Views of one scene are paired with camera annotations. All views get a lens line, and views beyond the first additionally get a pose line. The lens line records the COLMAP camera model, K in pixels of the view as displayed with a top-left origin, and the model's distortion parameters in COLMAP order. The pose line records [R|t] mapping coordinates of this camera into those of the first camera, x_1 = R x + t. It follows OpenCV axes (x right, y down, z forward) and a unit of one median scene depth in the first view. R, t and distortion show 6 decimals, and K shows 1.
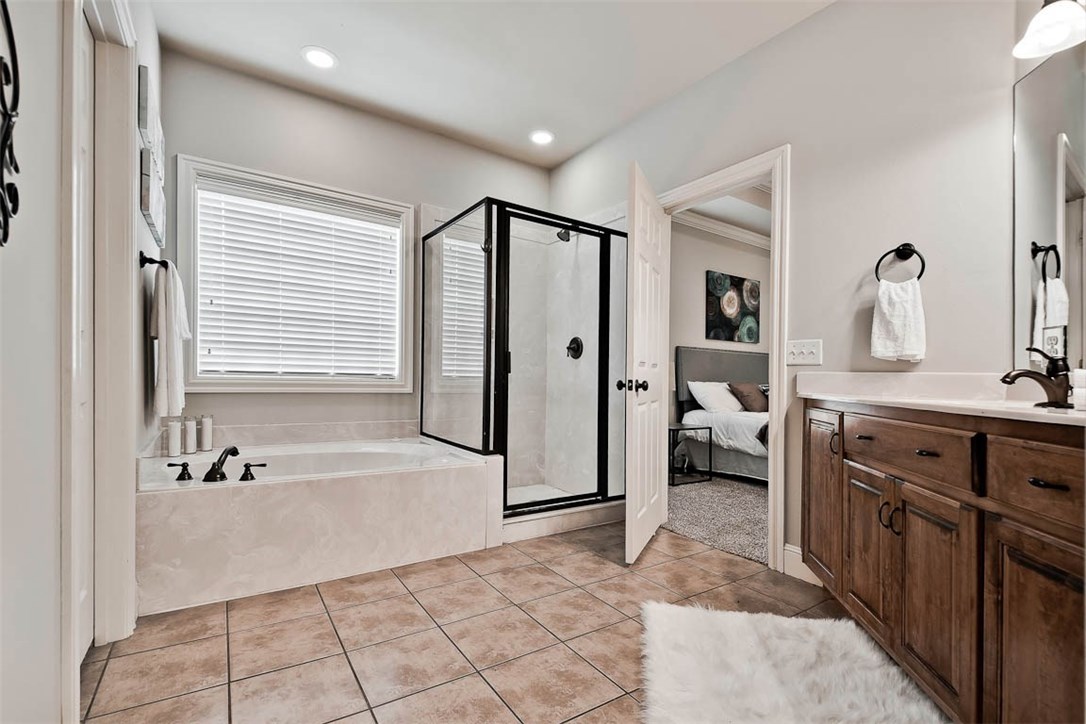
lens RADIAL K [[483.8, 0, 553.6], [0, 483.8, 378.6], [0, 0, 1]] dist [0.028678, -0.028833]
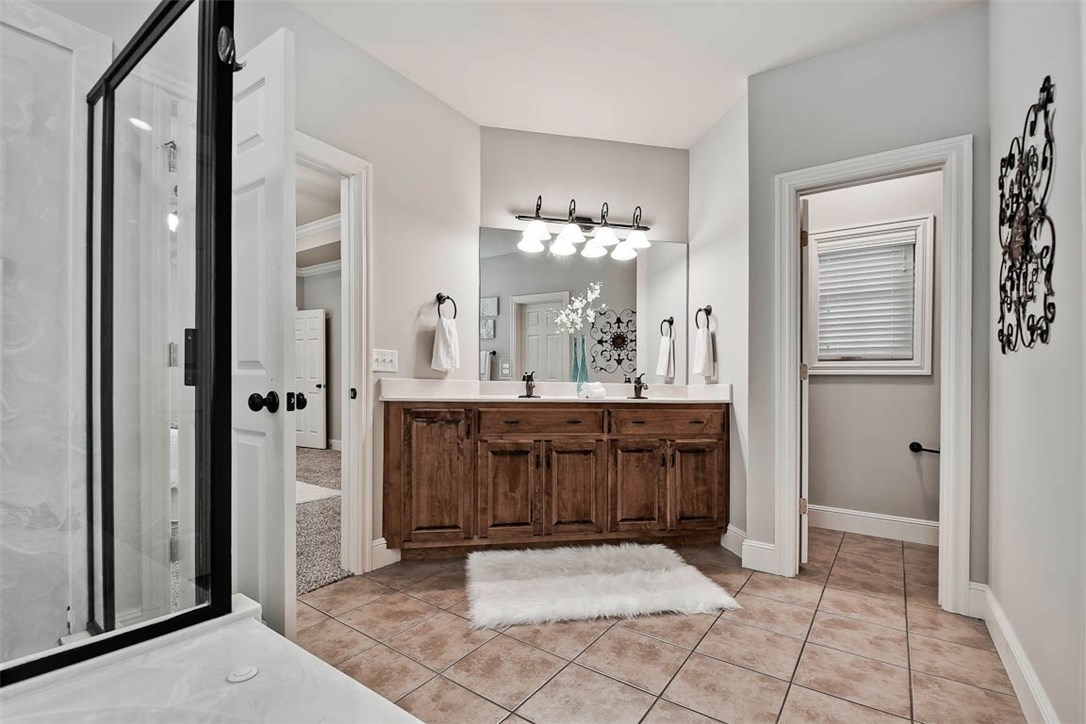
lens RADIAL K [[483.8, 0, 553.6], [0, 483.8, 378.6], [0, 0, 1]] dist [0.028678, -0.028833]
pose [[-0.352714, -0.016130, 0.935592, -0.762805], [-0.013857, 0.999832, 0.012013, -0.039076], [-0.935629, -0.008727, -0.352878, 1.195384]]
